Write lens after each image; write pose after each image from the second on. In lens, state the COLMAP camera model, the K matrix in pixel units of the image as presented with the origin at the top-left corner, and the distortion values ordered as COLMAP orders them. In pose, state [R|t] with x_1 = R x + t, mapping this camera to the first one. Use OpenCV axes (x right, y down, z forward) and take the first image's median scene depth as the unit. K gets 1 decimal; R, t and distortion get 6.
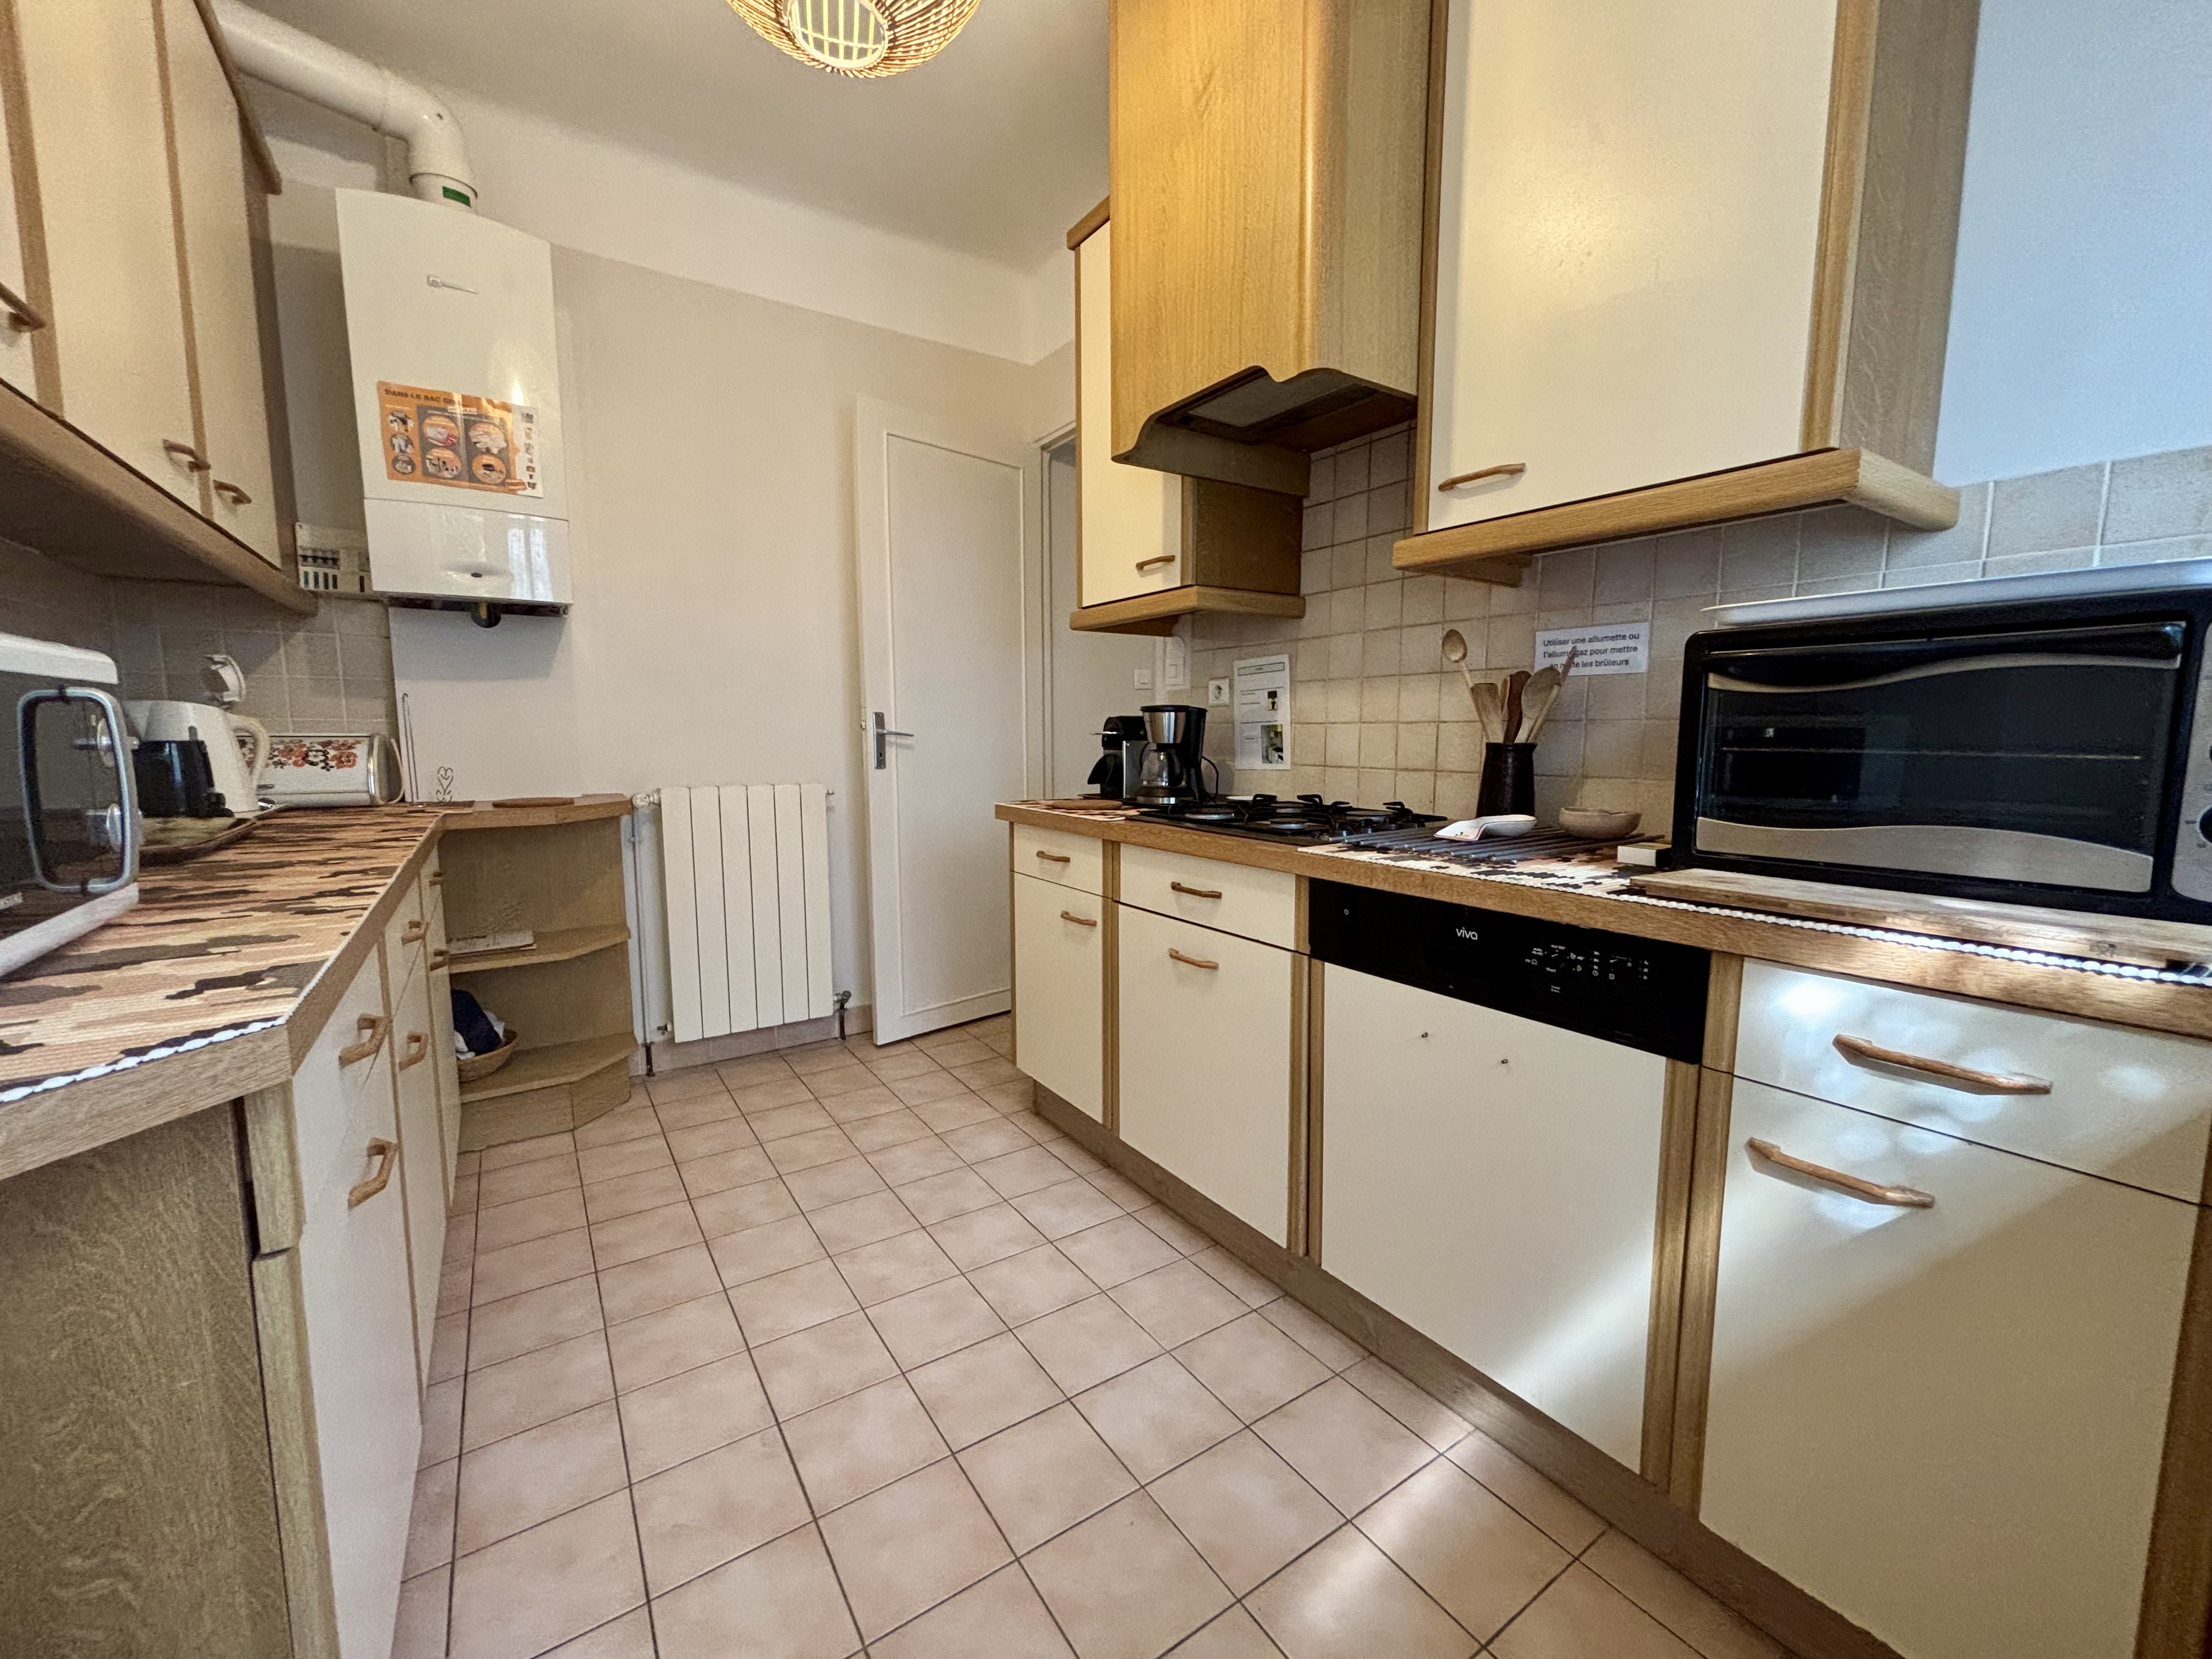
lens RADIAL K [[886.1, 0, 1108.9], [0, 886.1, 829.1], [0, 0, 1]] dist [-0.002959, -0.000676]
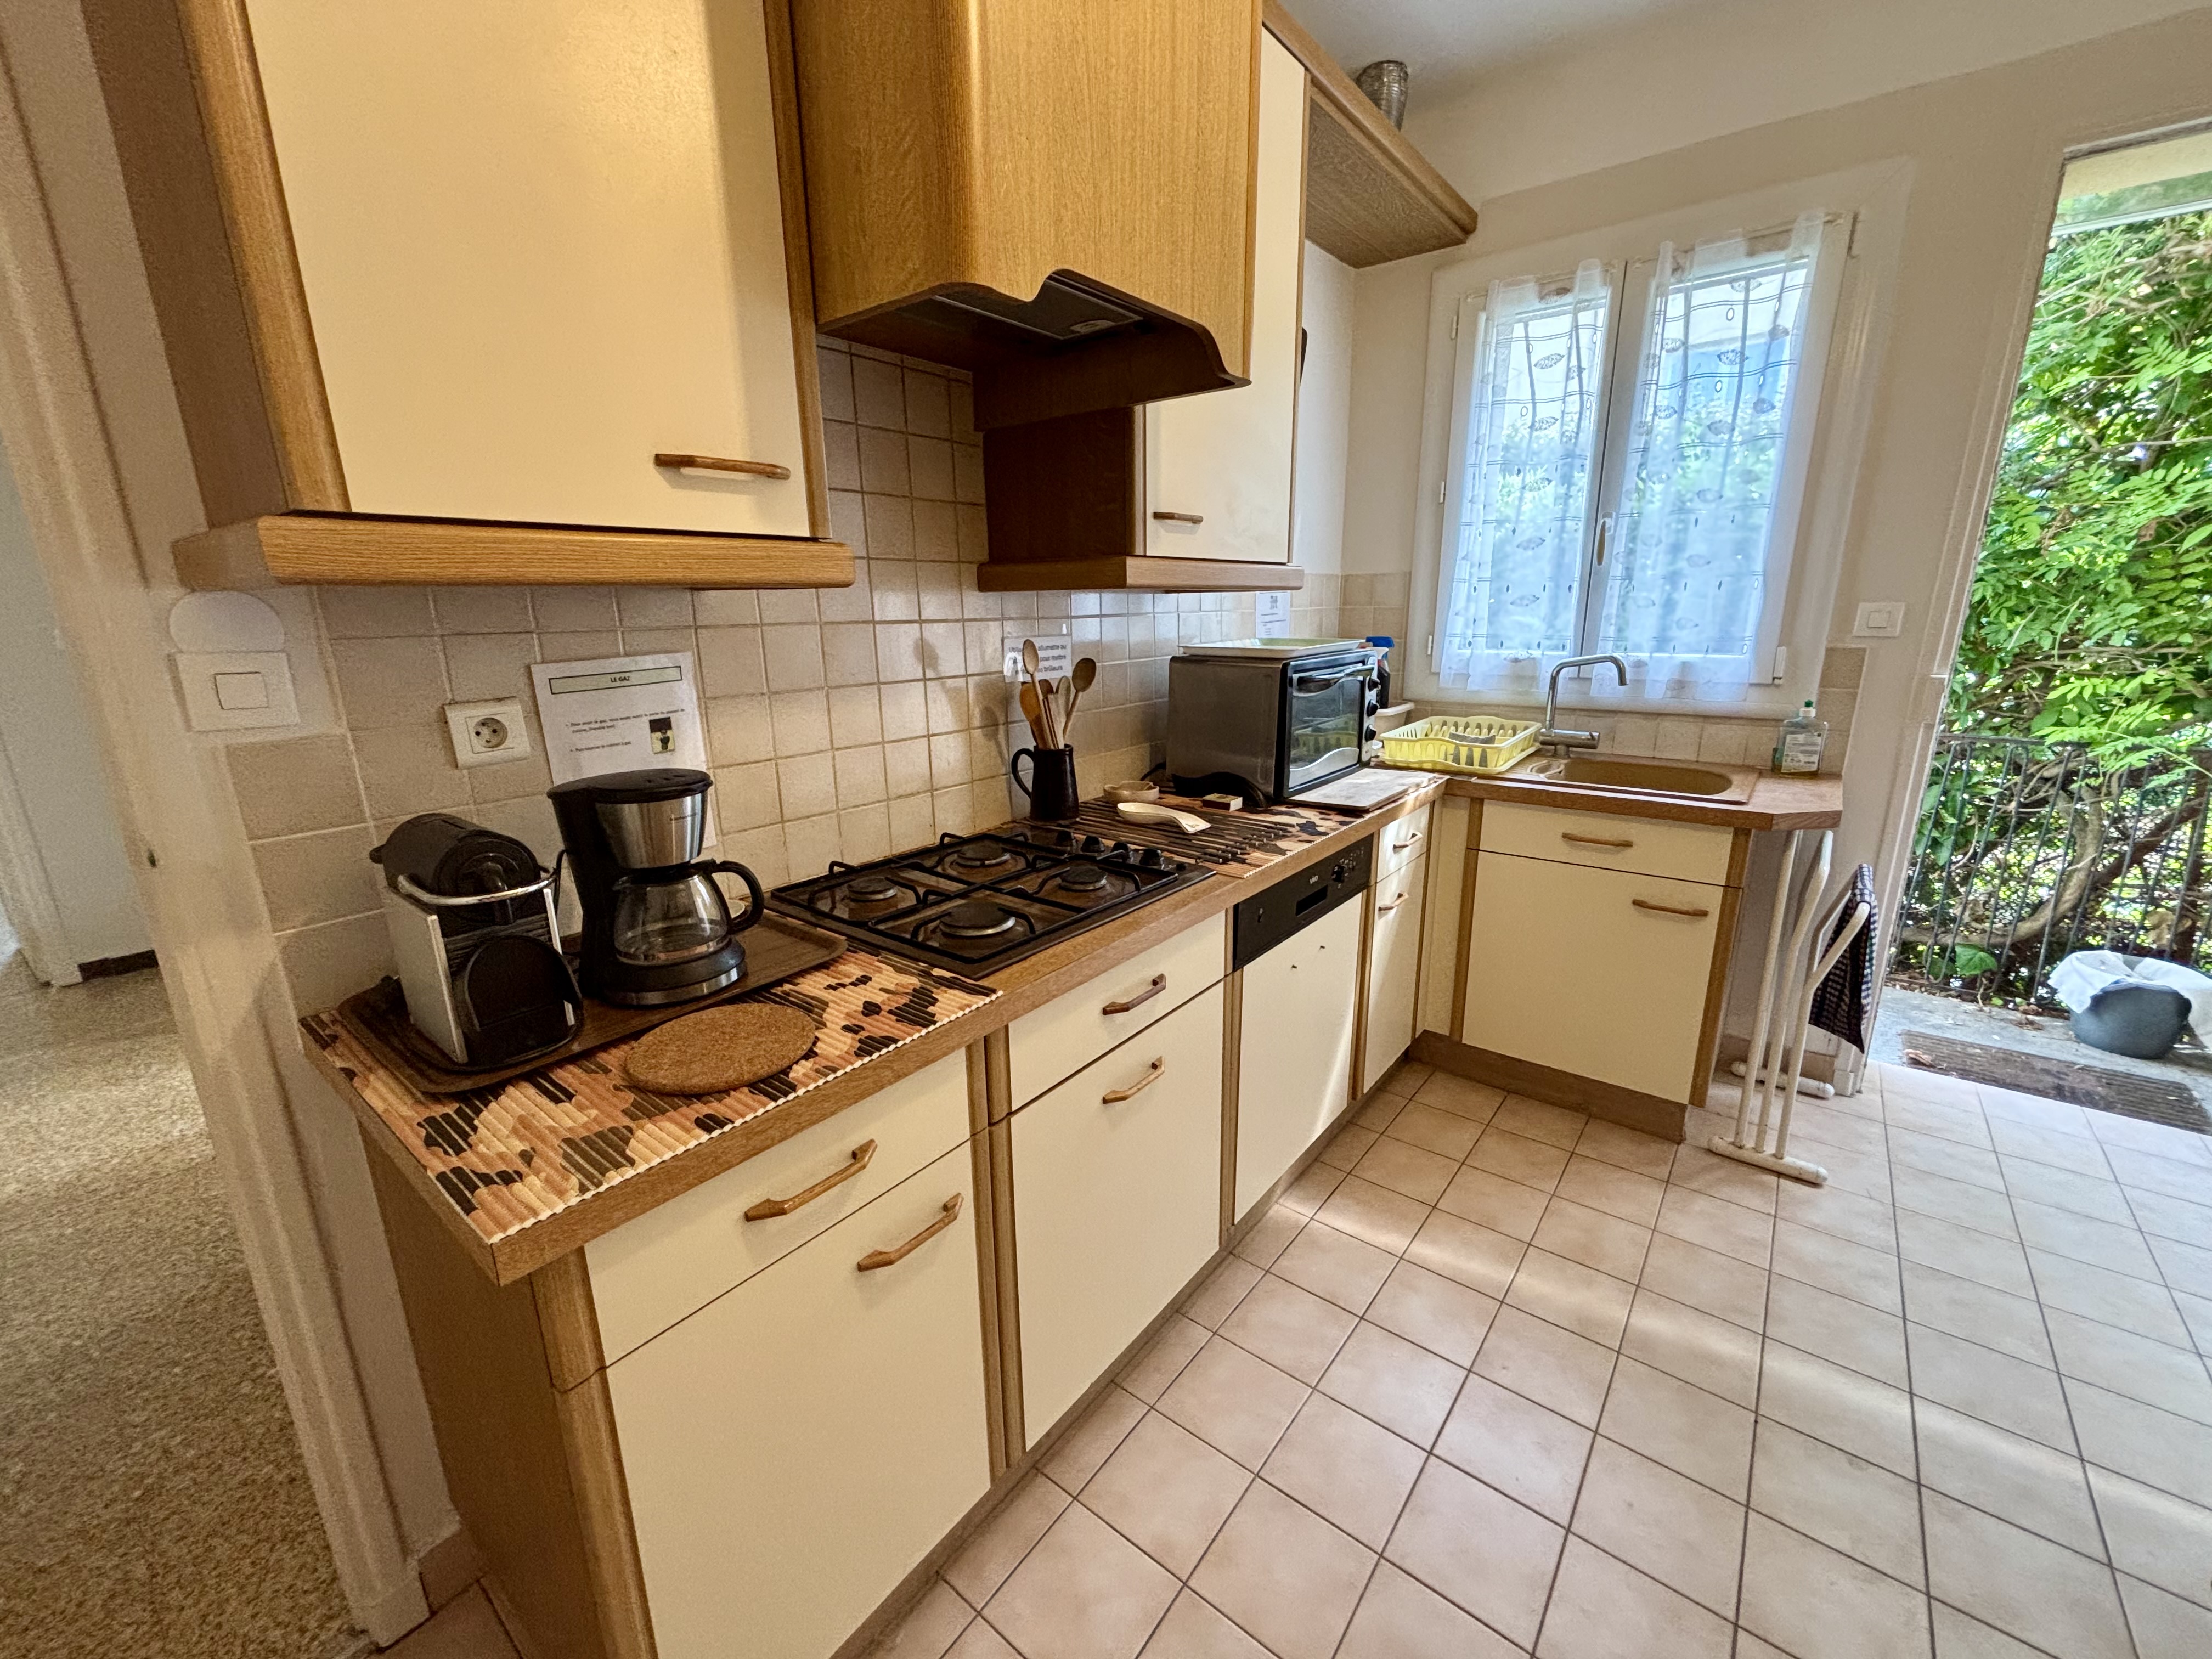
lens RADIAL K [[886.1, 0, 1108.5], [0, 886.1, 832.9], [0, 0, 1]] dist [-0.002959, -0.000676]
pose [[-0.301426, -0.232941, 0.924598, -0.477448], [0.115036, 0.953731, 0.277783, -0.236088], [-0.946525, 0.190093, -0.260683, 1.010344]]
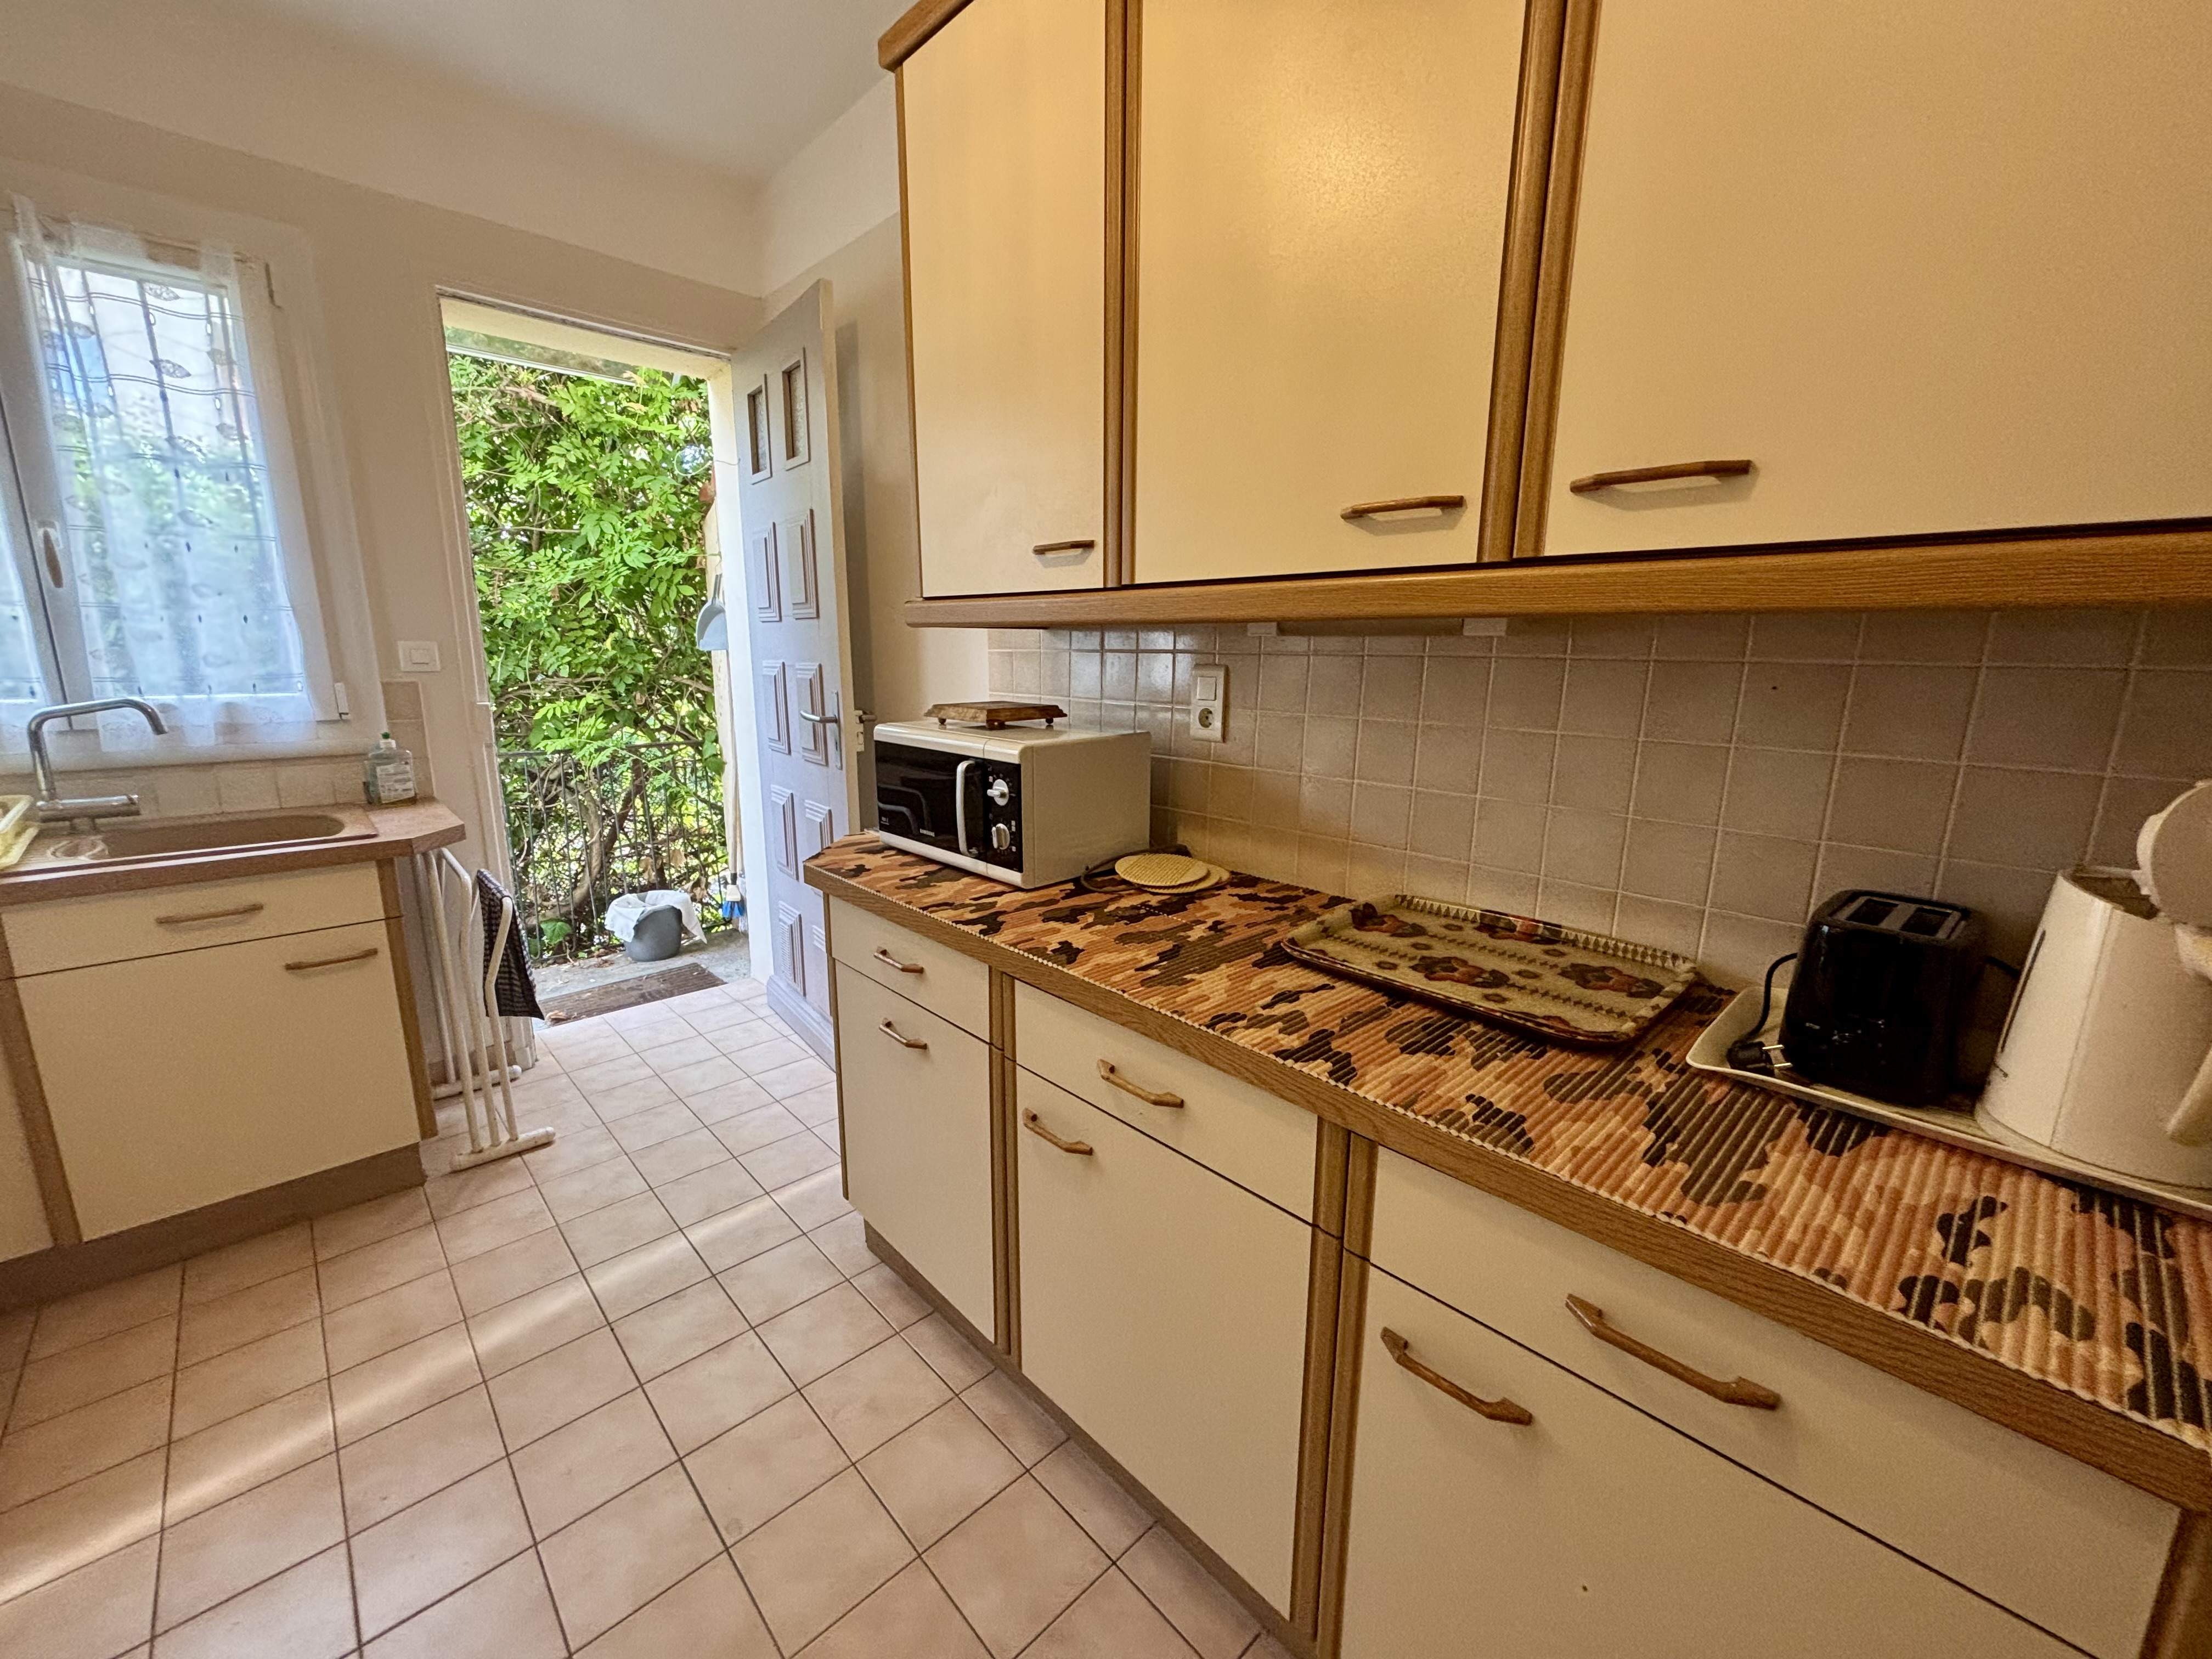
lens RADIAL K [[886.1, 0, 1113.6], [0, 886.1, 832.0], [0, 0, 1]] dist [-0.002959, -0.000676]
pose [[-0.983533, 0.023877, -0.179145, -0.415813], [-0.032349, 0.951969, 0.304480, -0.245359], [0.177810, 0.305261, -0.935521, 1.144585]]
